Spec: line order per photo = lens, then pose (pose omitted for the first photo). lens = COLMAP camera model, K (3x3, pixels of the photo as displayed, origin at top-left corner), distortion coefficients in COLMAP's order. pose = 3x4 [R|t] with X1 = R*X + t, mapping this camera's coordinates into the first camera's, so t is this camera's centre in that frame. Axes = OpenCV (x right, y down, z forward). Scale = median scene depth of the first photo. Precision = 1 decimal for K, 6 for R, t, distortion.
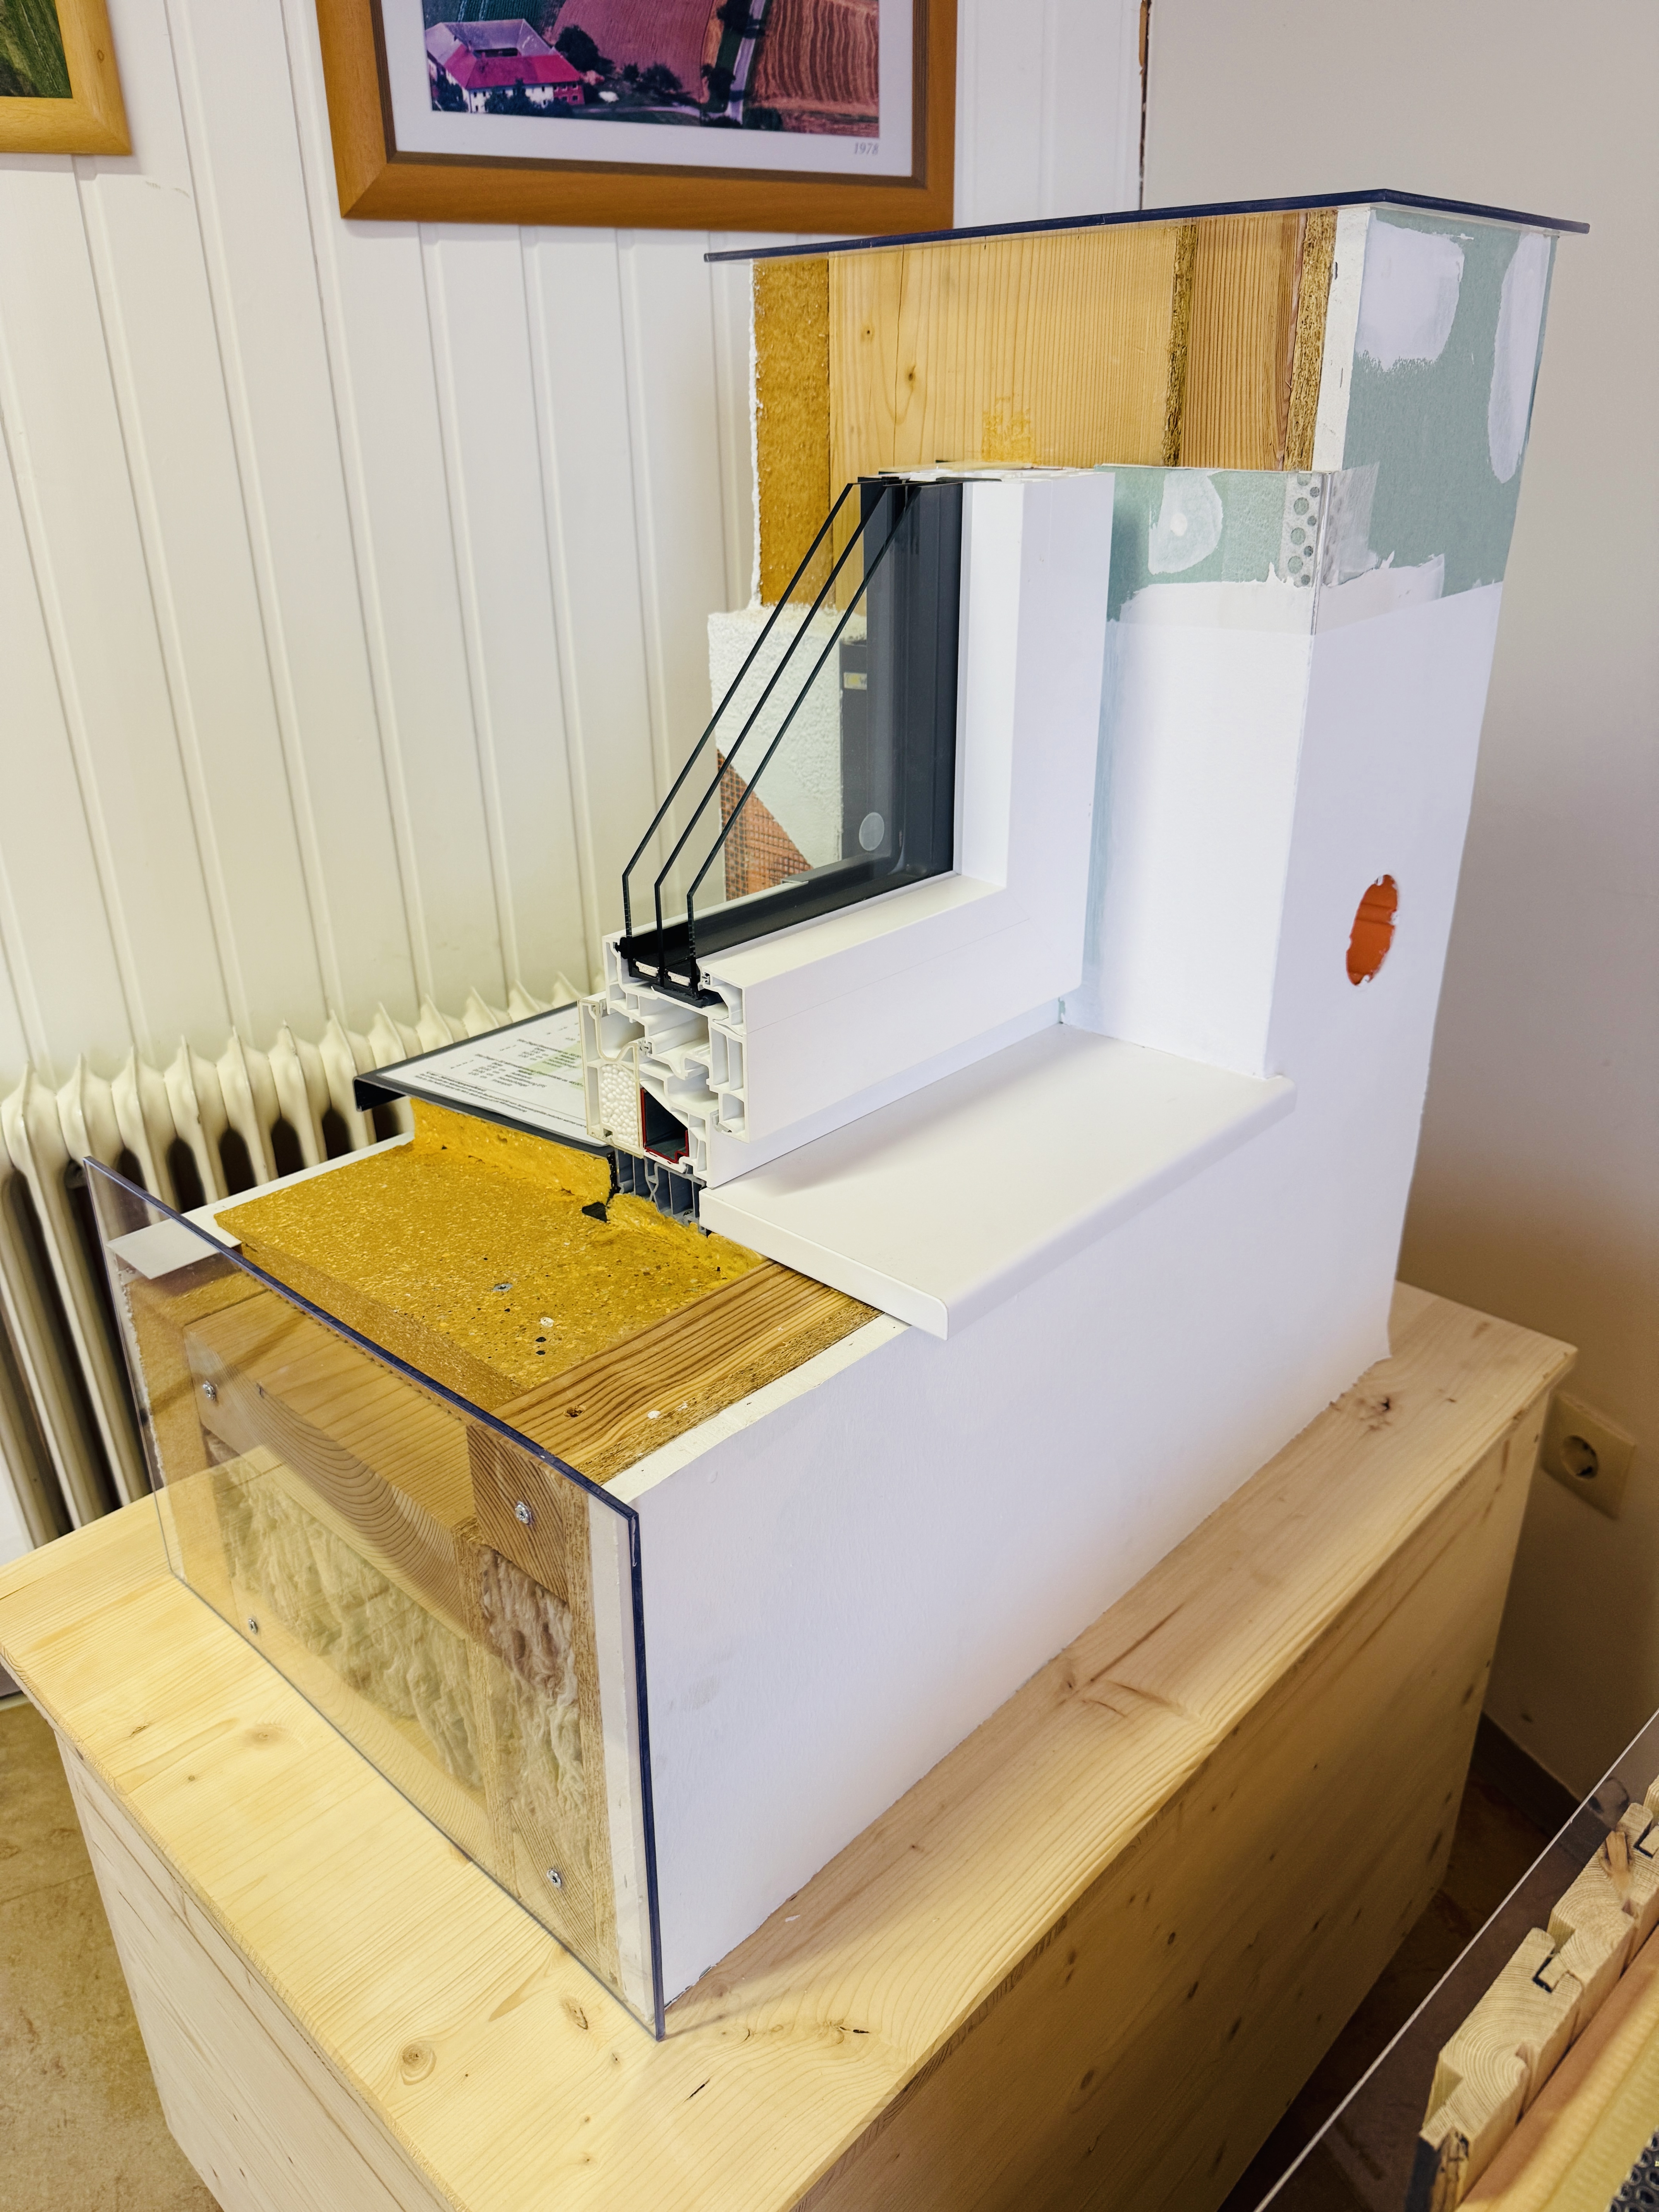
lens RADIAL K [[1551.5, 0, 838.4], [0, 1551.5, 1109.4], [0, 0, 1]] dist [0.029880, -0.070965]
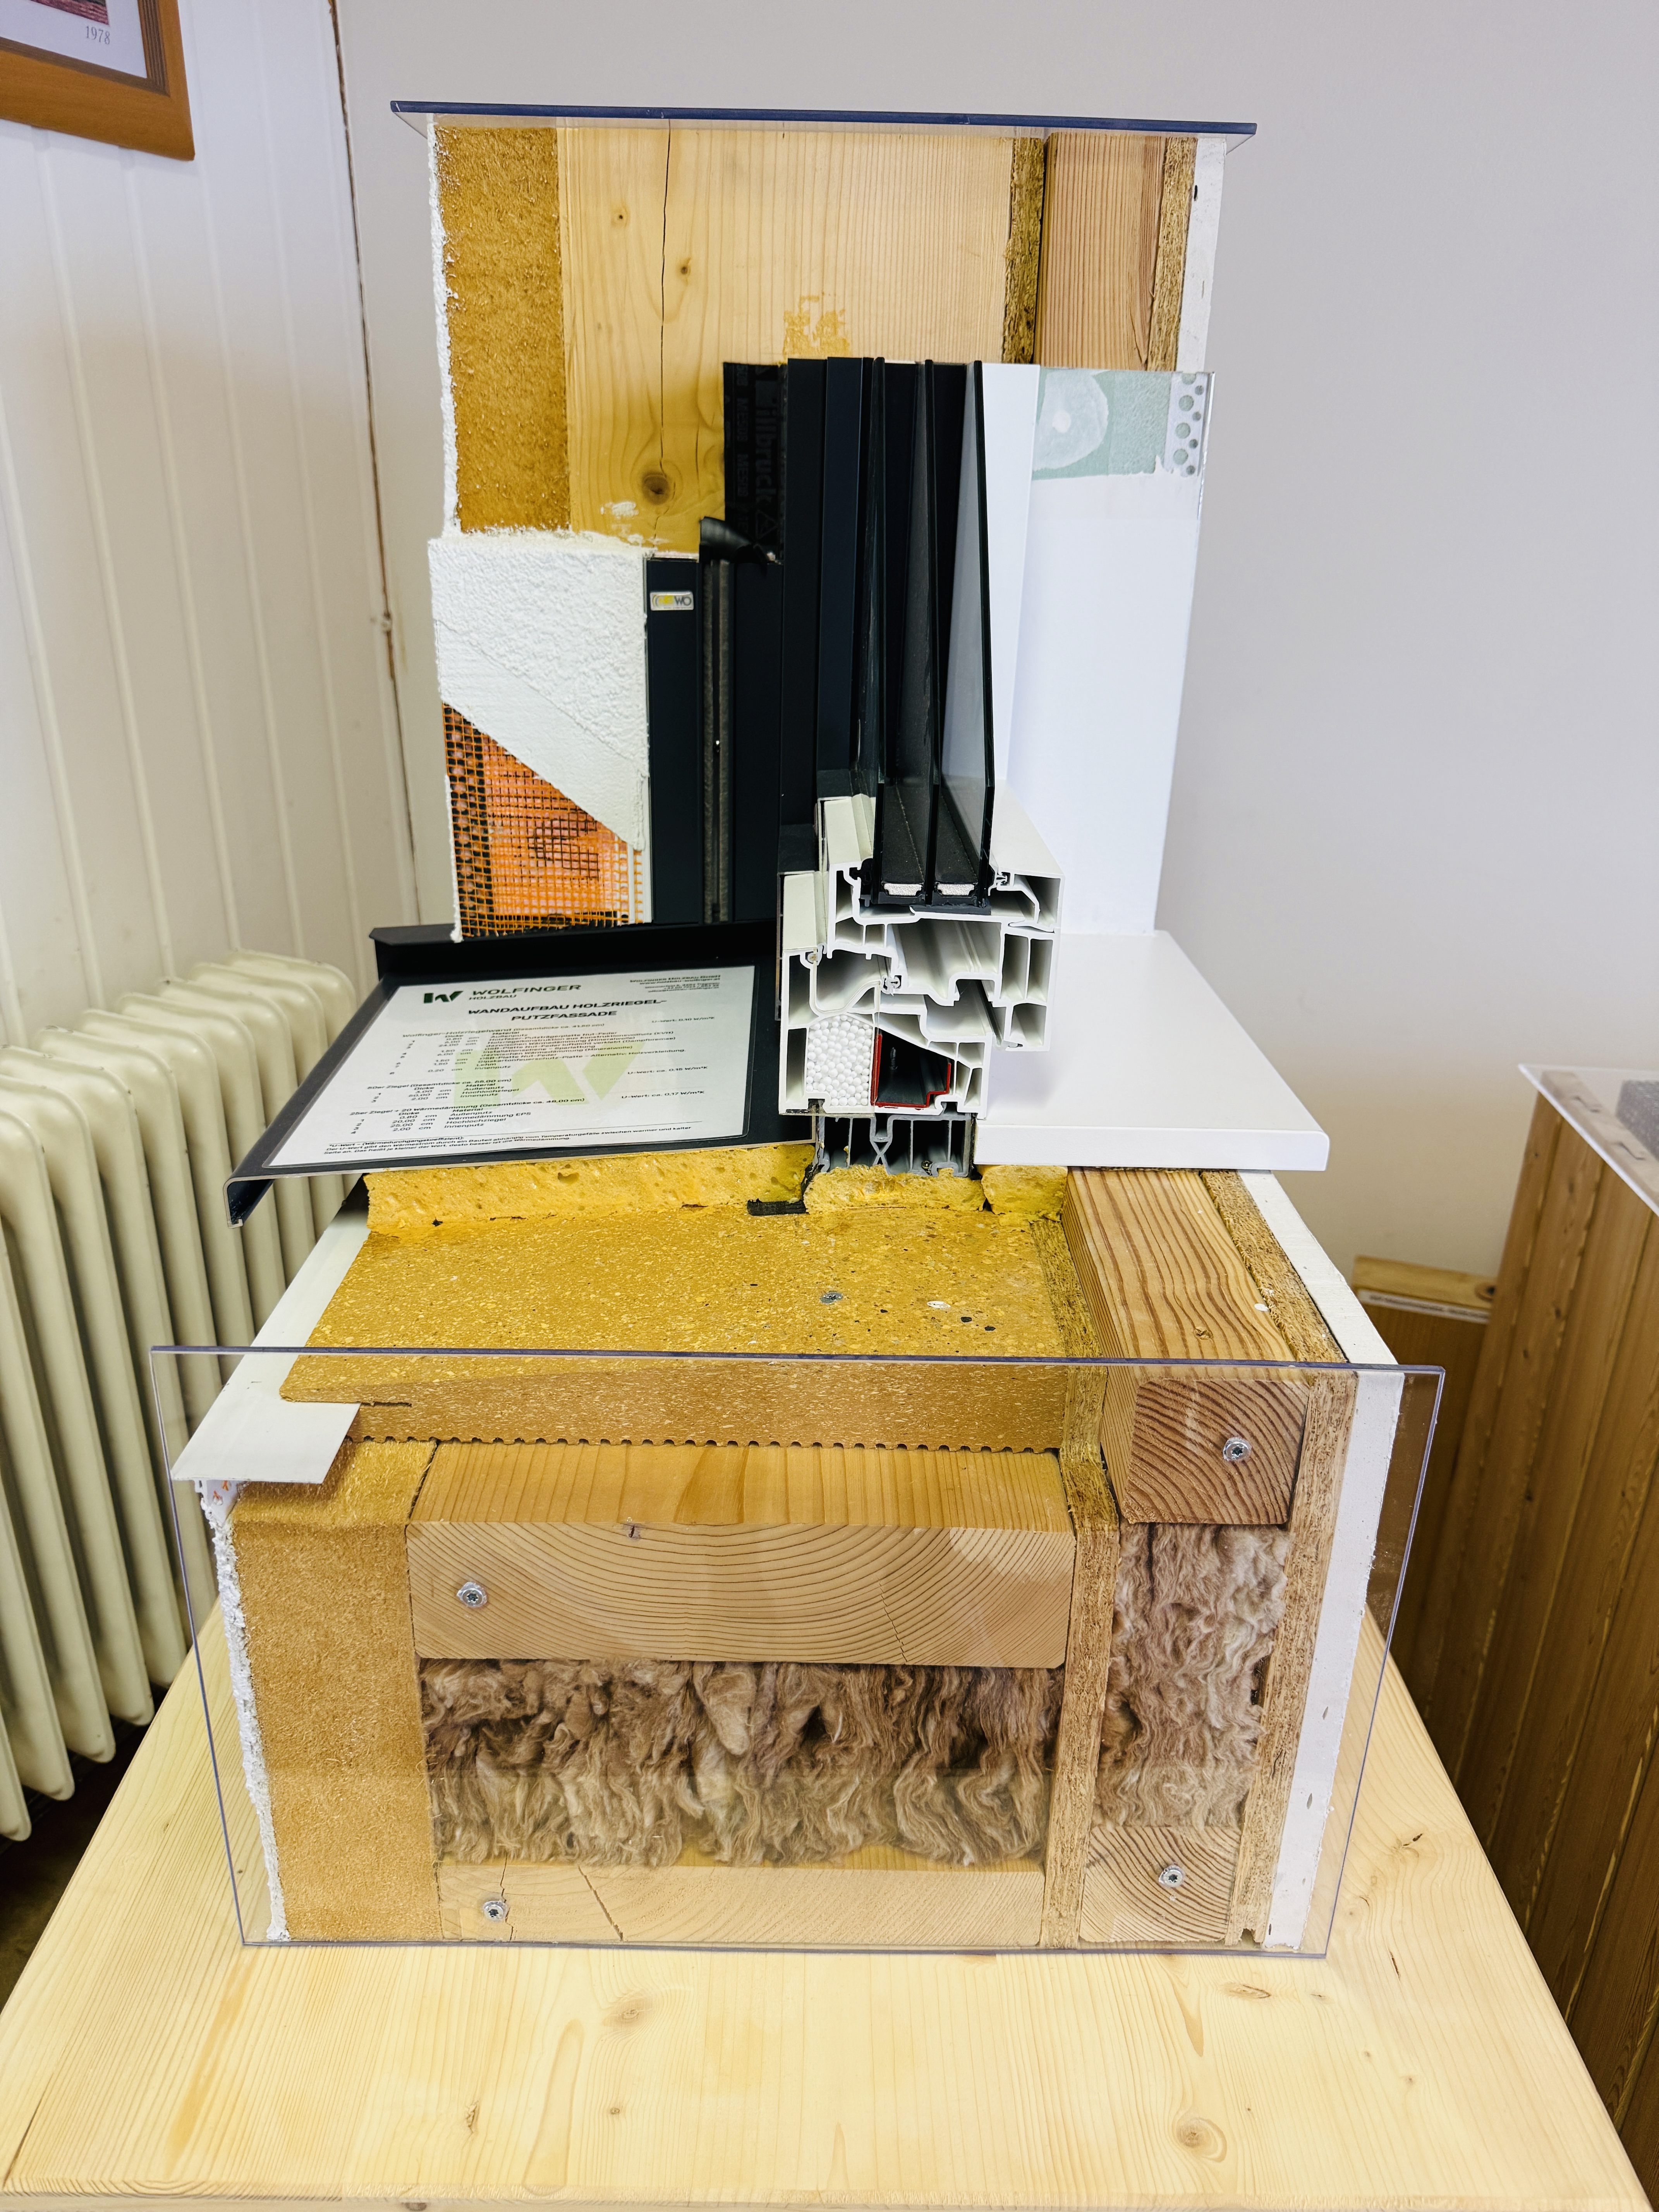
lens RADIAL K [[1570.8, 0, 822.4], [0, 1570.8, 1119.9], [0, 0, 1]] dist [-0.016042, -0.002505]
pose [[0.731355, -0.241793, 0.637696, -0.701191], [0.255666, 0.964056, 0.072323, -0.037114], [-0.632262, 0.110144, 0.766886, 0.342546]]
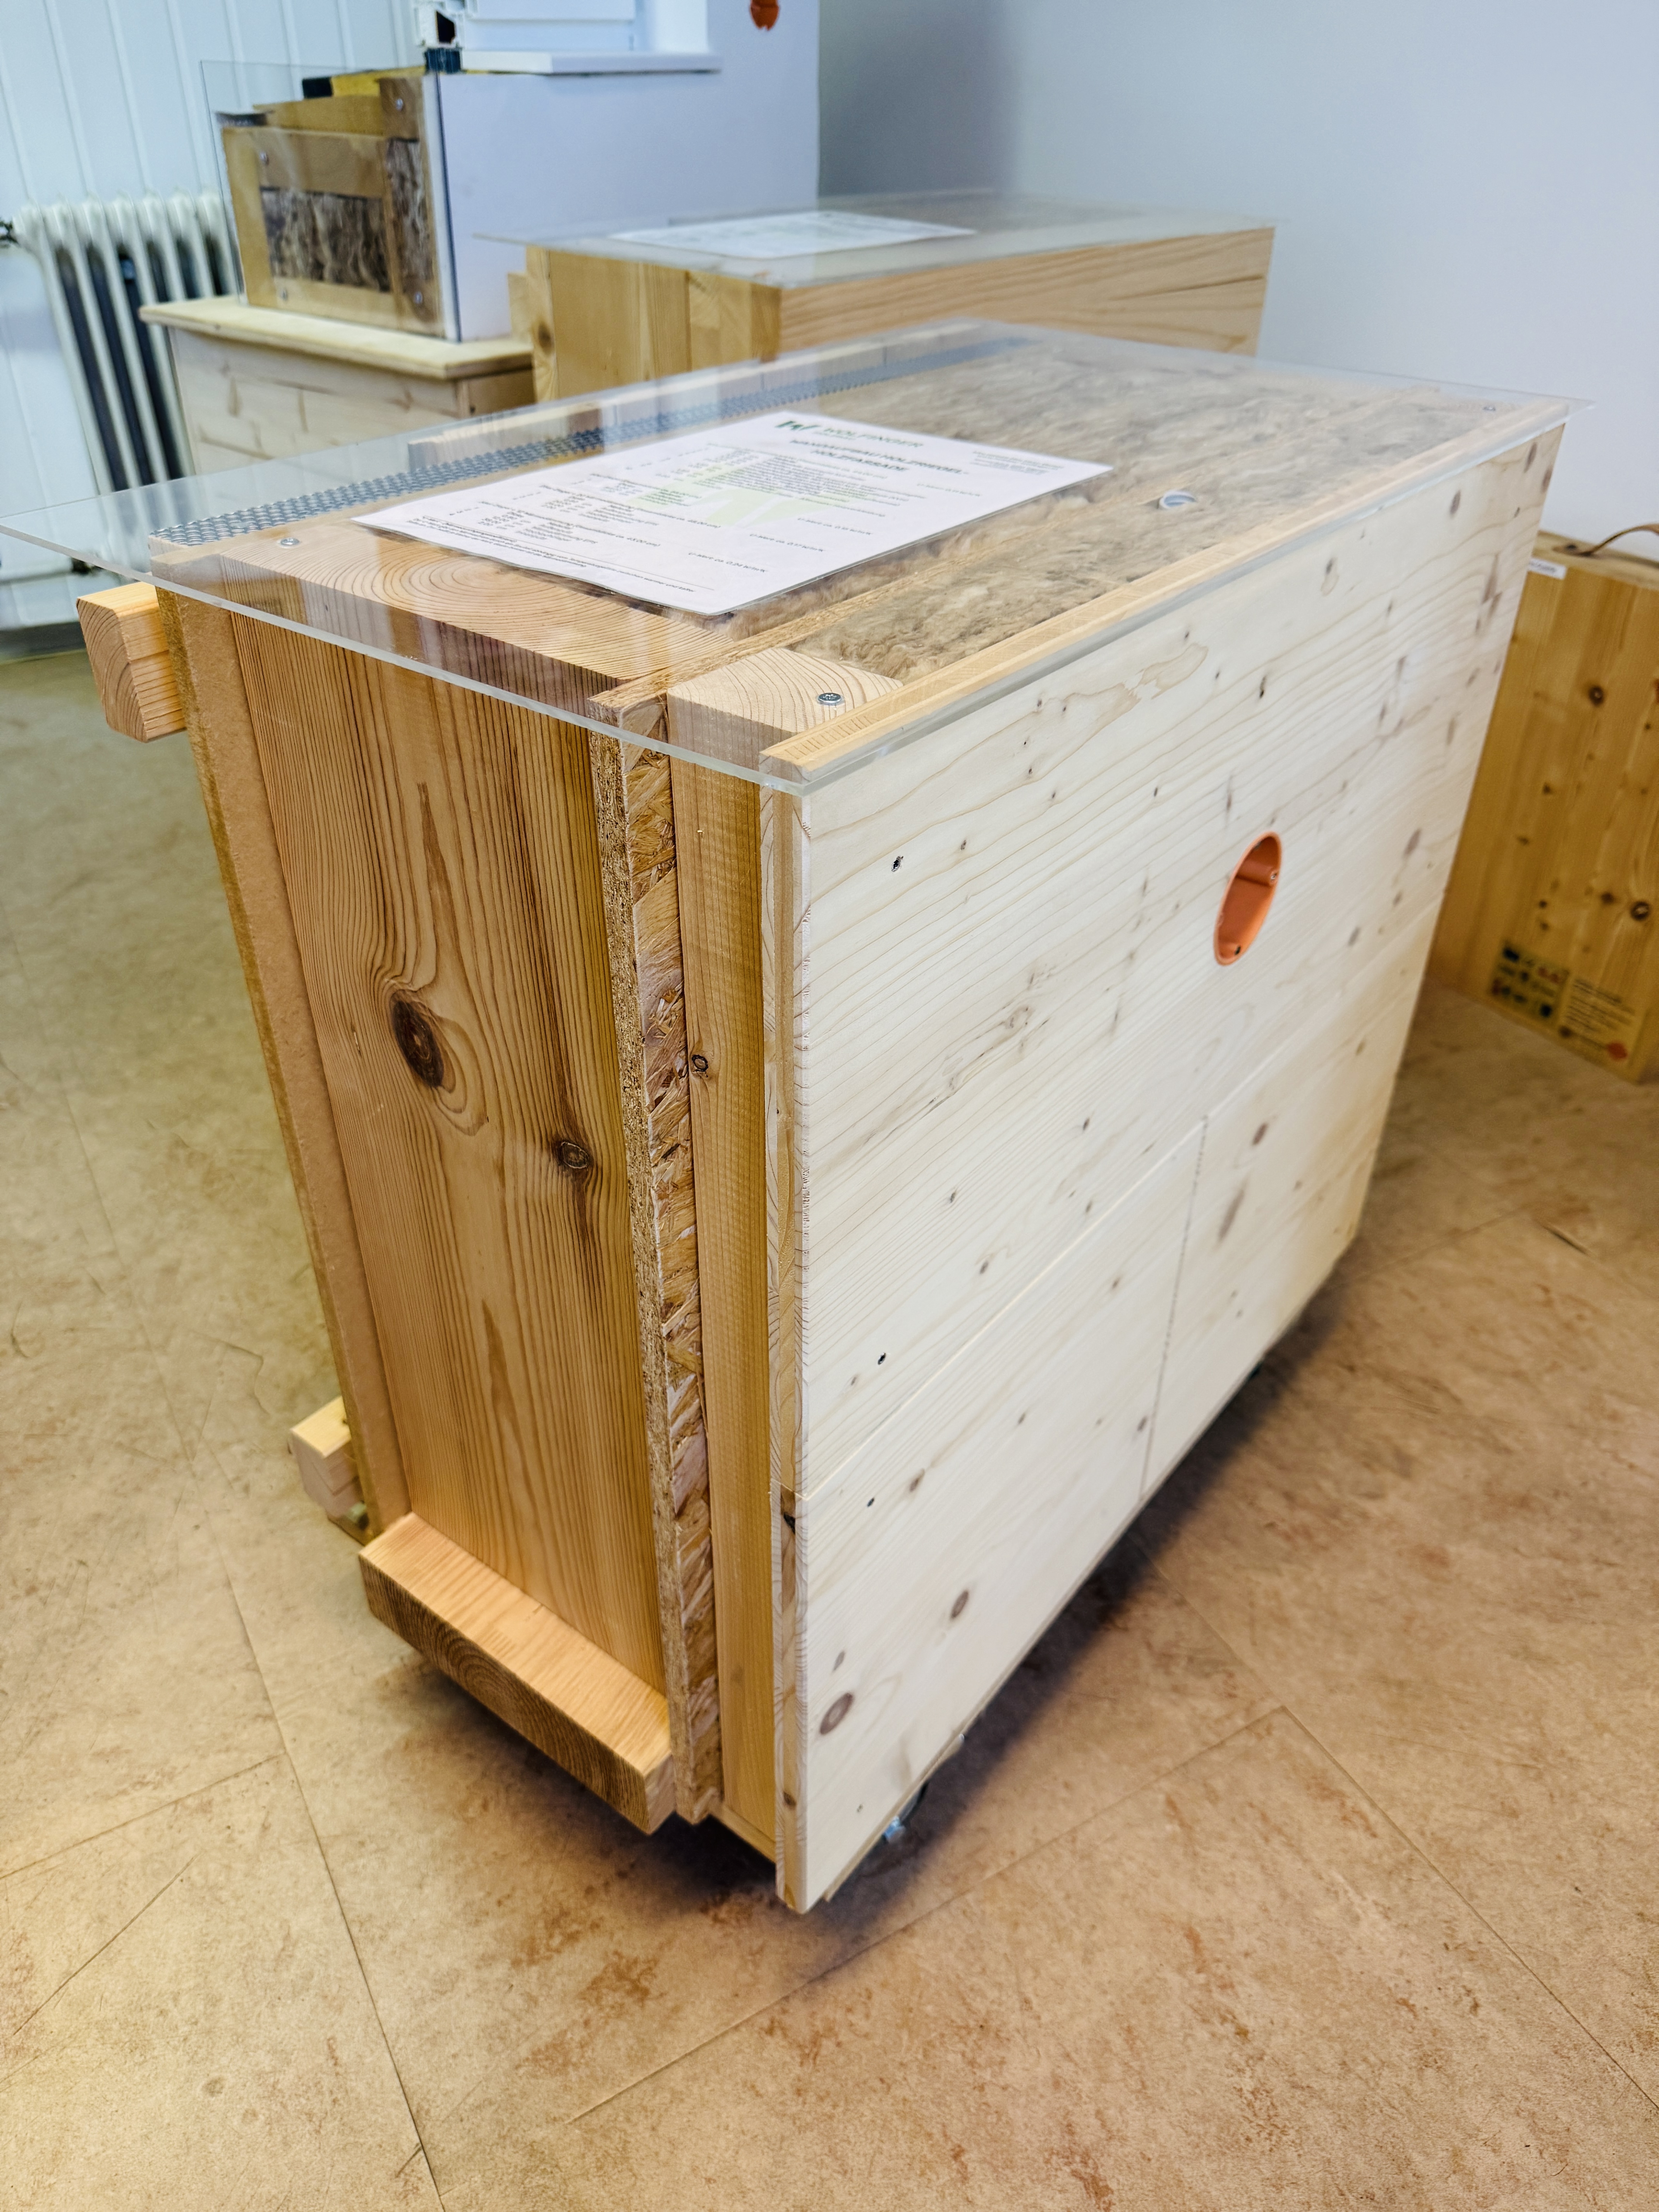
lens RADIAL K [[1570.8, 0, 822.4], [0, 1570.8, 1119.9], [0, 0, 1]] dist [-0.016042, -0.002505]
pose [[0.996662, -0.021927, 0.078636, 0.249482], [0.007422, 0.983604, 0.180191, 1.256032], [-0.081298, -0.179006, 0.980483, -1.766847]]
